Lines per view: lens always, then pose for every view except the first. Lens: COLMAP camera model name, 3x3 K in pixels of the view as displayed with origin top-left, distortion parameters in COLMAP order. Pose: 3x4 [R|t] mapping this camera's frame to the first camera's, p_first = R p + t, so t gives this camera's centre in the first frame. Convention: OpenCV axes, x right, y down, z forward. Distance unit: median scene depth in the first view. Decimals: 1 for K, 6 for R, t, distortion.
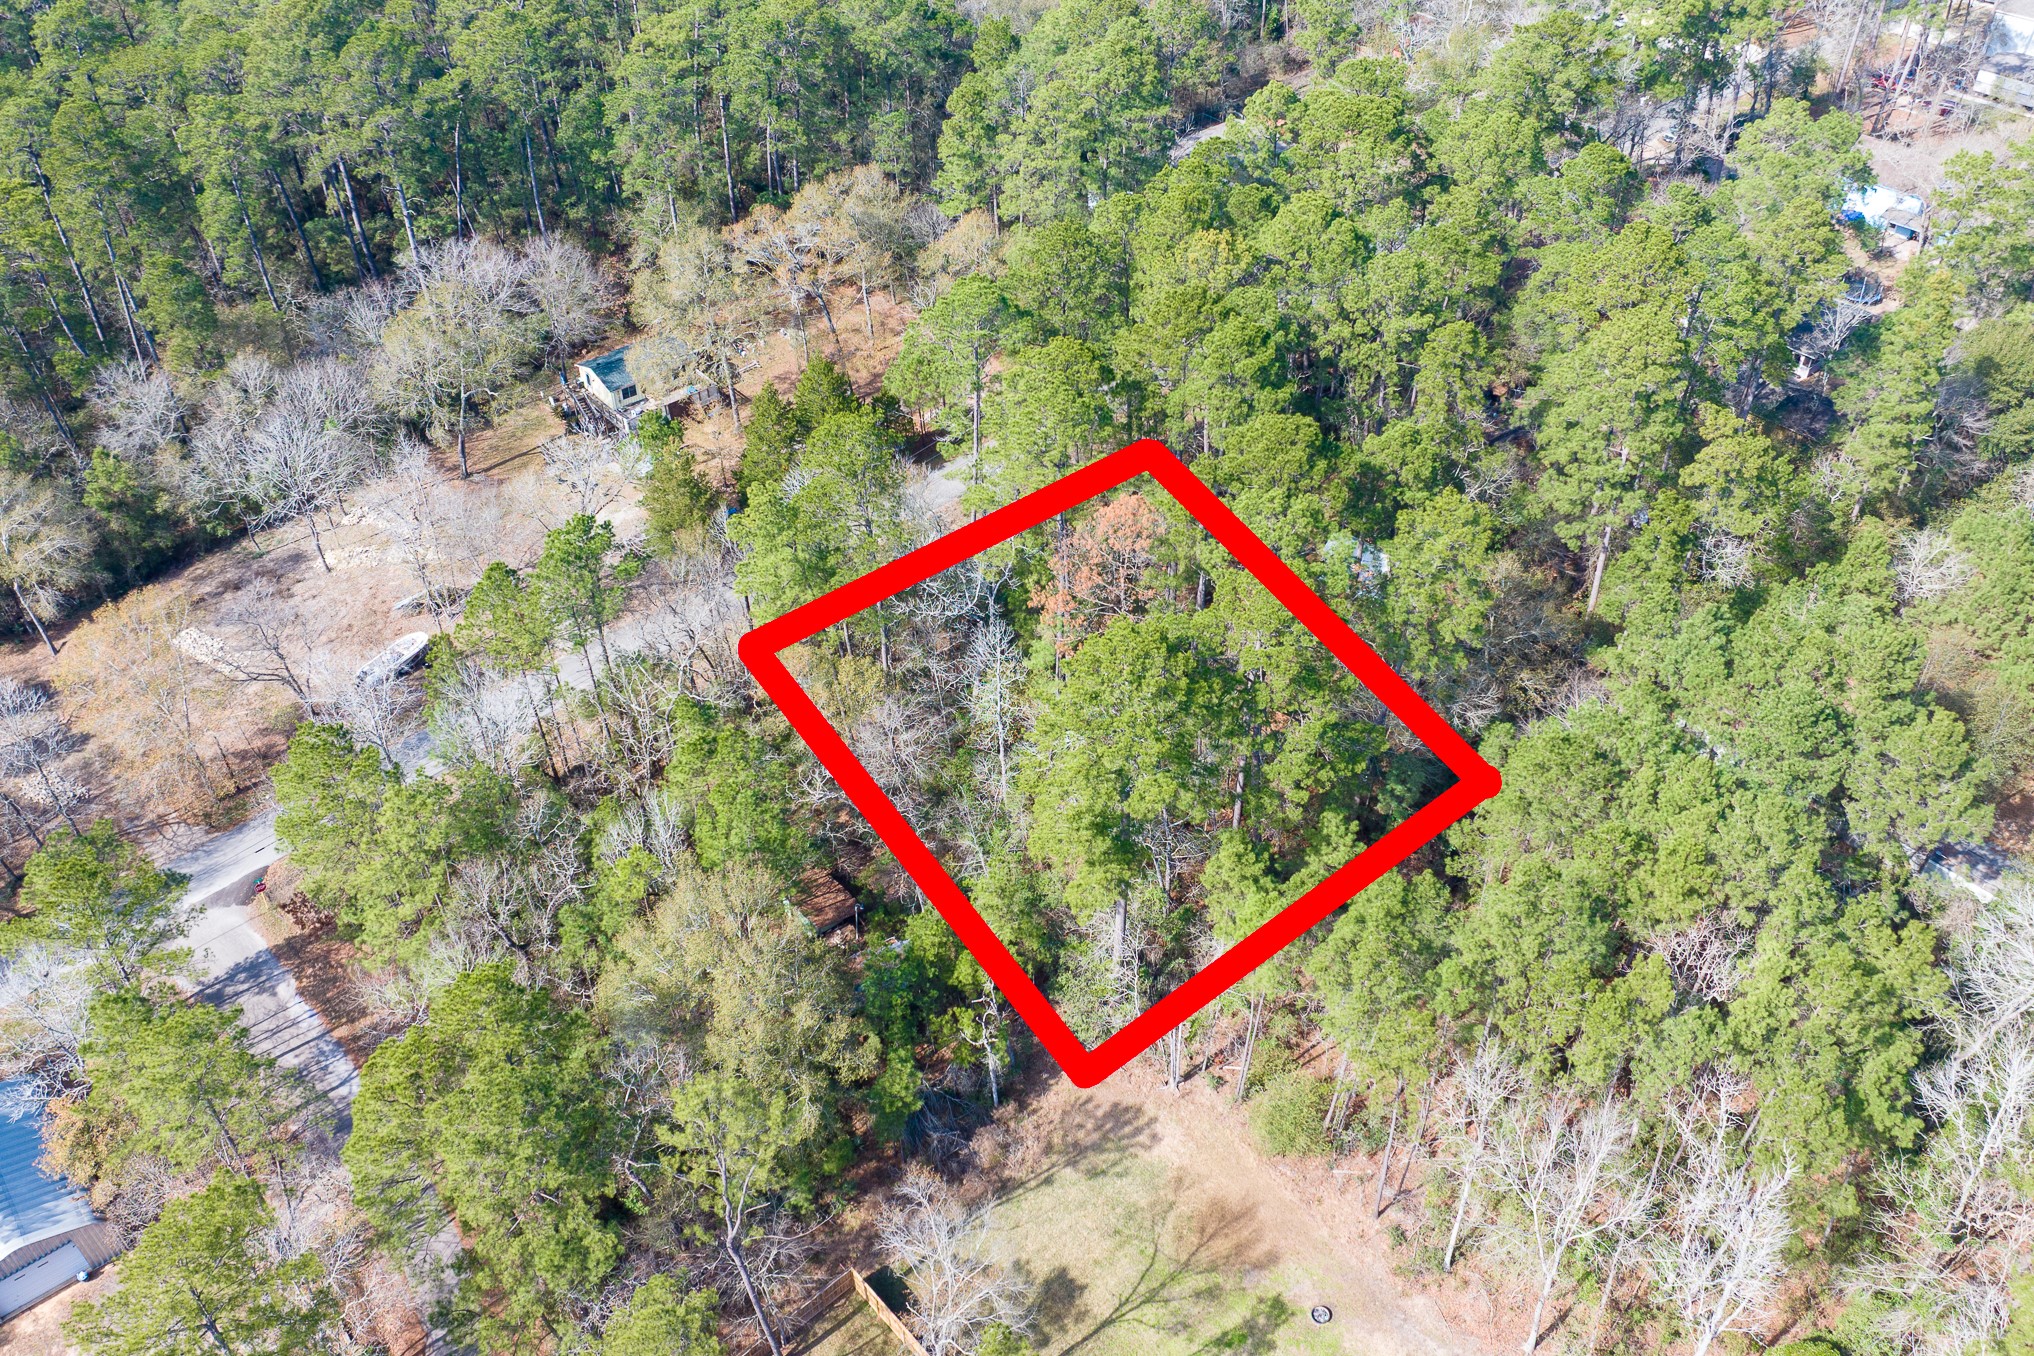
lens RADIAL K [[1656.1, 0, 1023.4], [0, 1656.1, 679.4], [0, 0, 1]] dist [-0.009085, -0.009703]
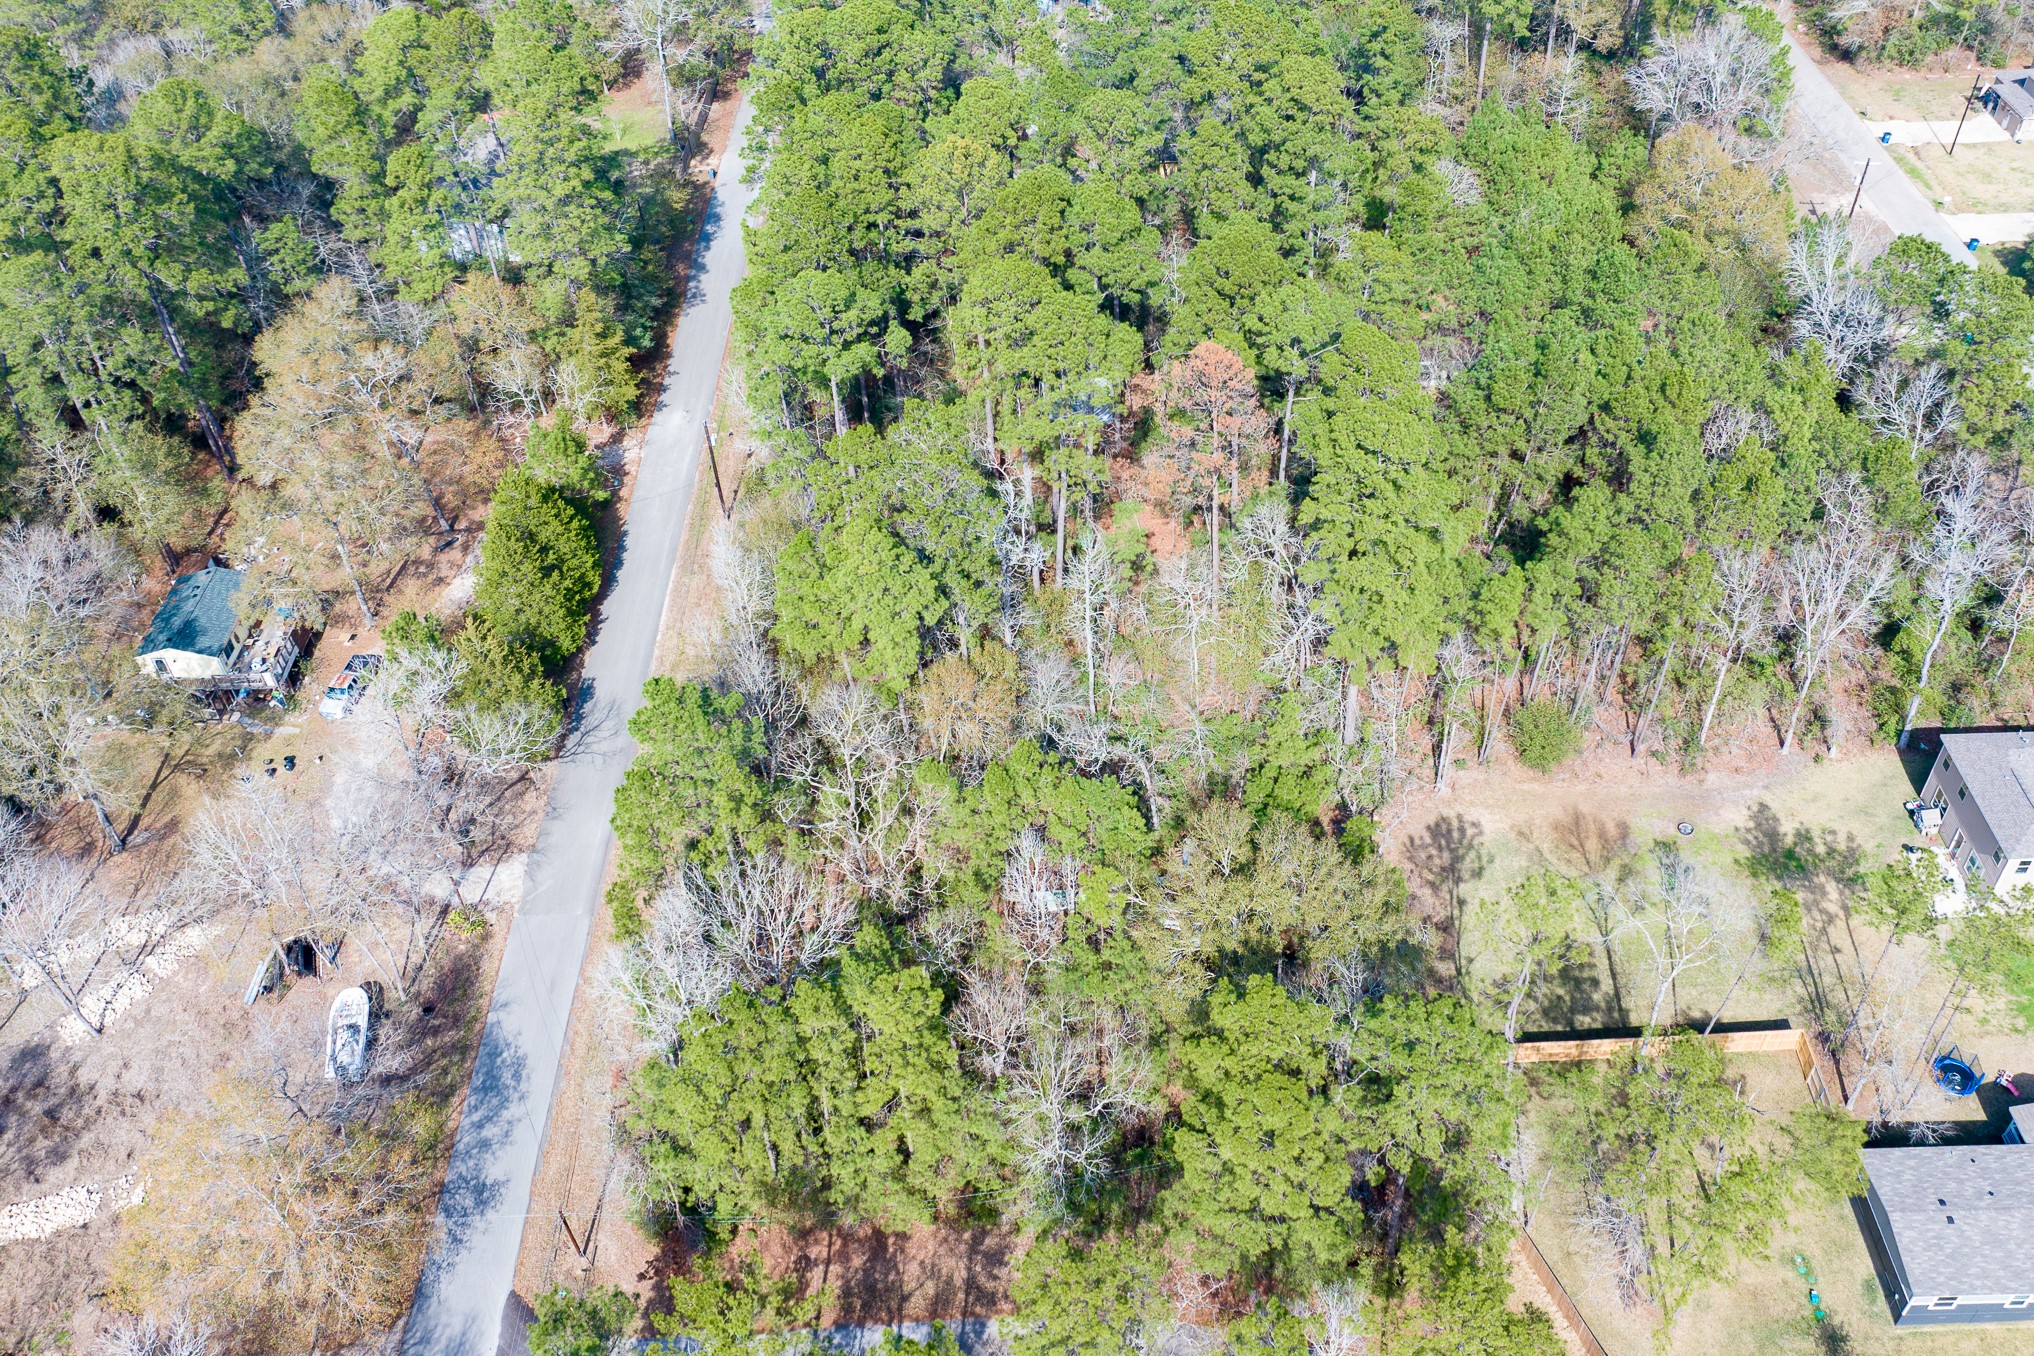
lens RADIAL K [[1656.1, 0, 1023.4], [0, 1656.1, 679.4], [0, 0, 1]] dist [-0.009085, -0.009703]
pose [[0.644175, -0.525352, 0.555916, -0.575288], [0.508638, 0.837039, 0.201628, -0.164459], [-0.571249, 0.152877, 0.806414, 0.179067]]
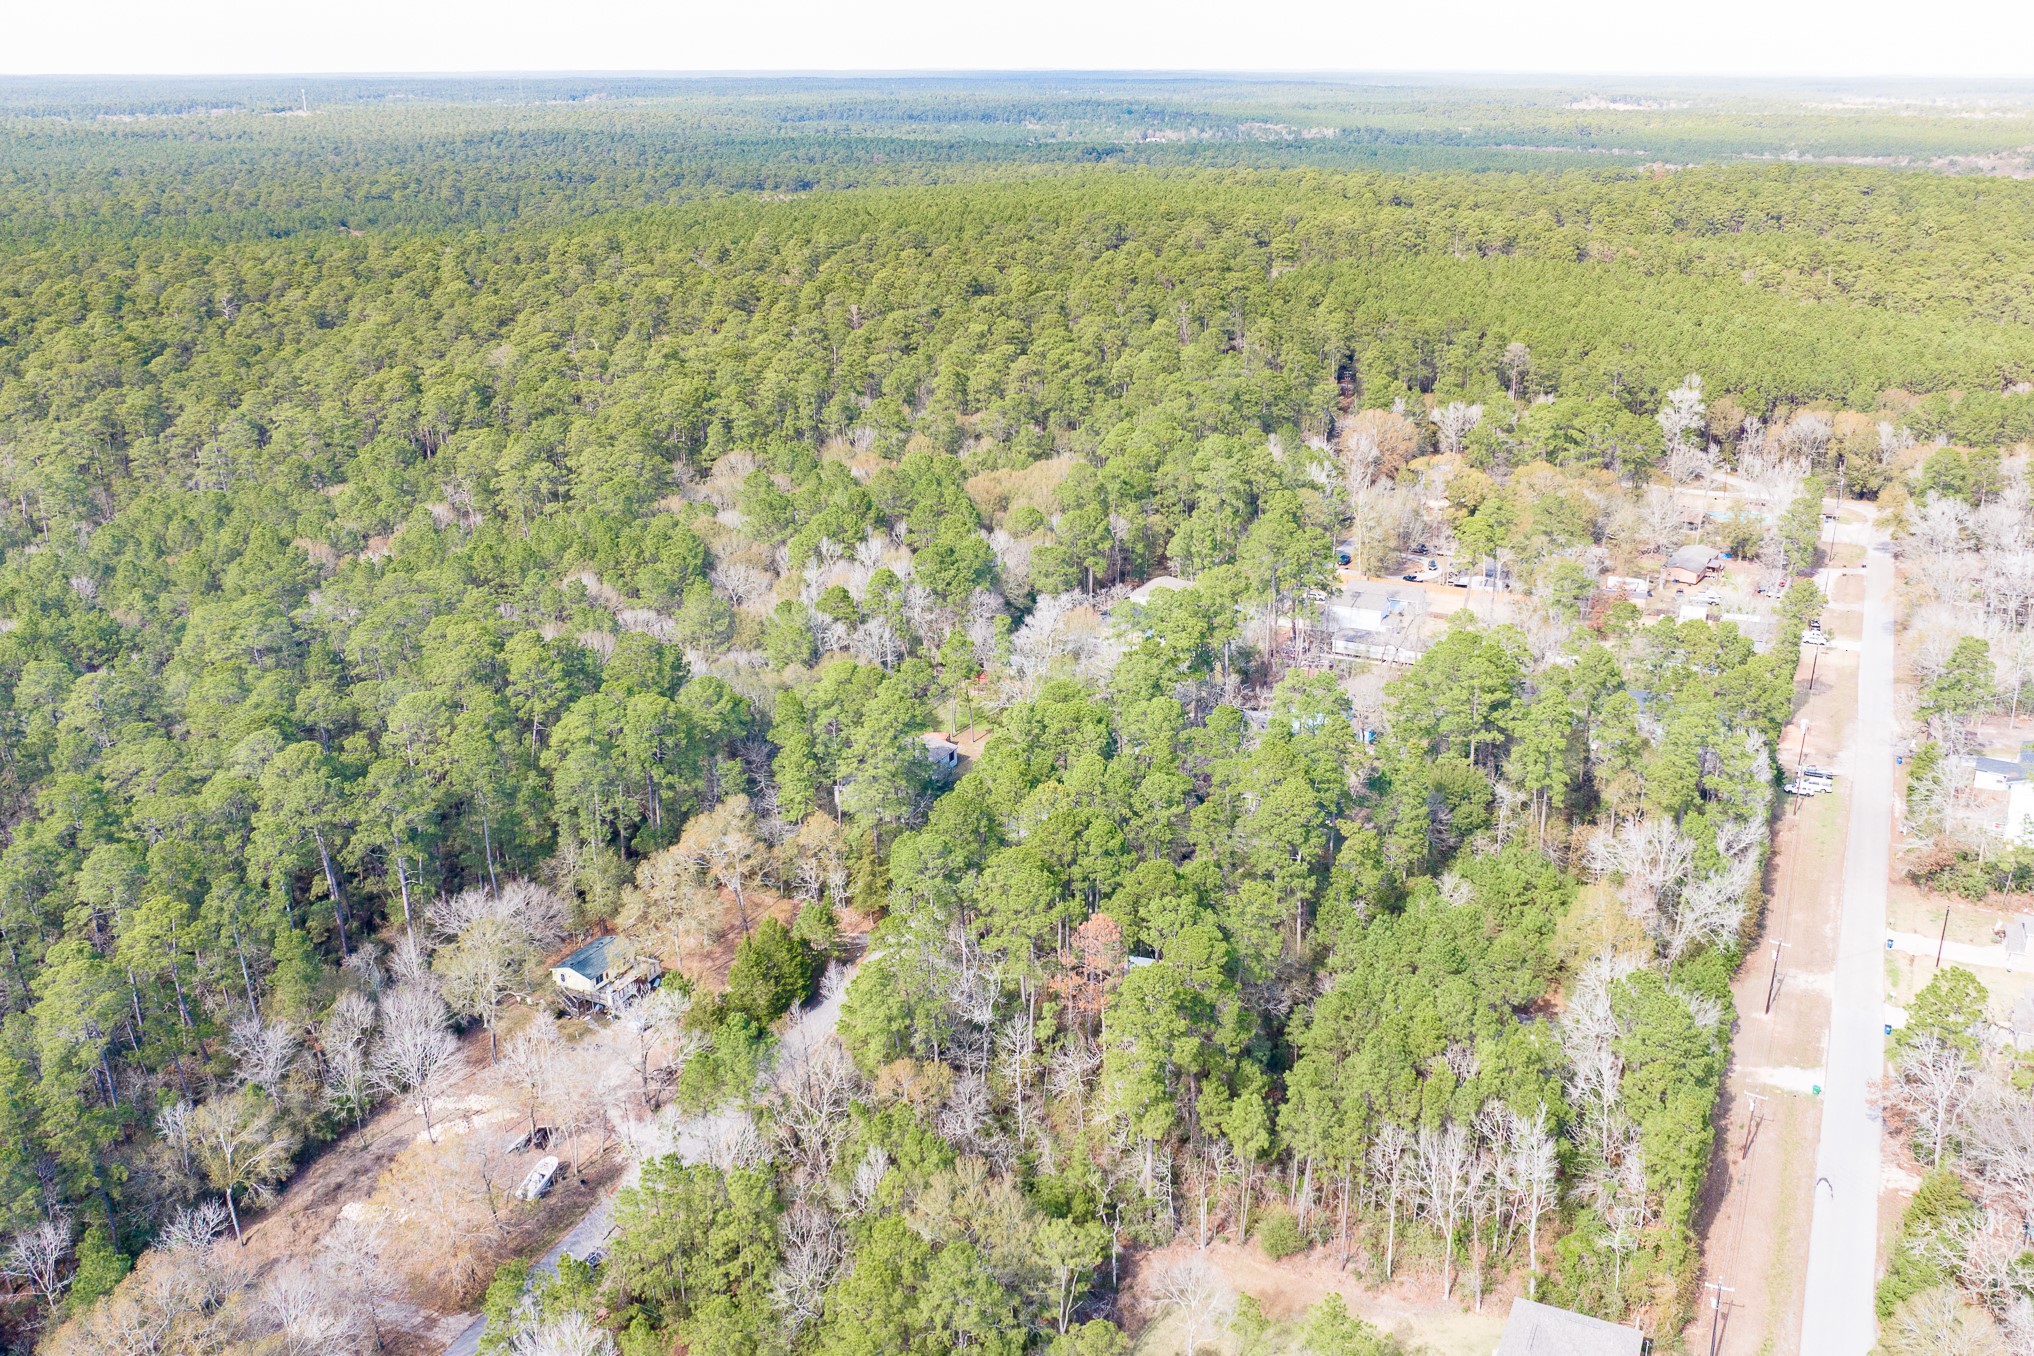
lens RADIAL K [[1733.0, 0, 1017.0], [0, 1733.0, 678.0], [0, 0, 1]] dist [-0.028208, -0.011448]
pose [[0.916675, -0.135587, 0.375930, -0.553564], [0.261779, 0.914495, -0.308497, 0.170256], [-0.301958, 0.381202, 0.873788, -0.586117]]
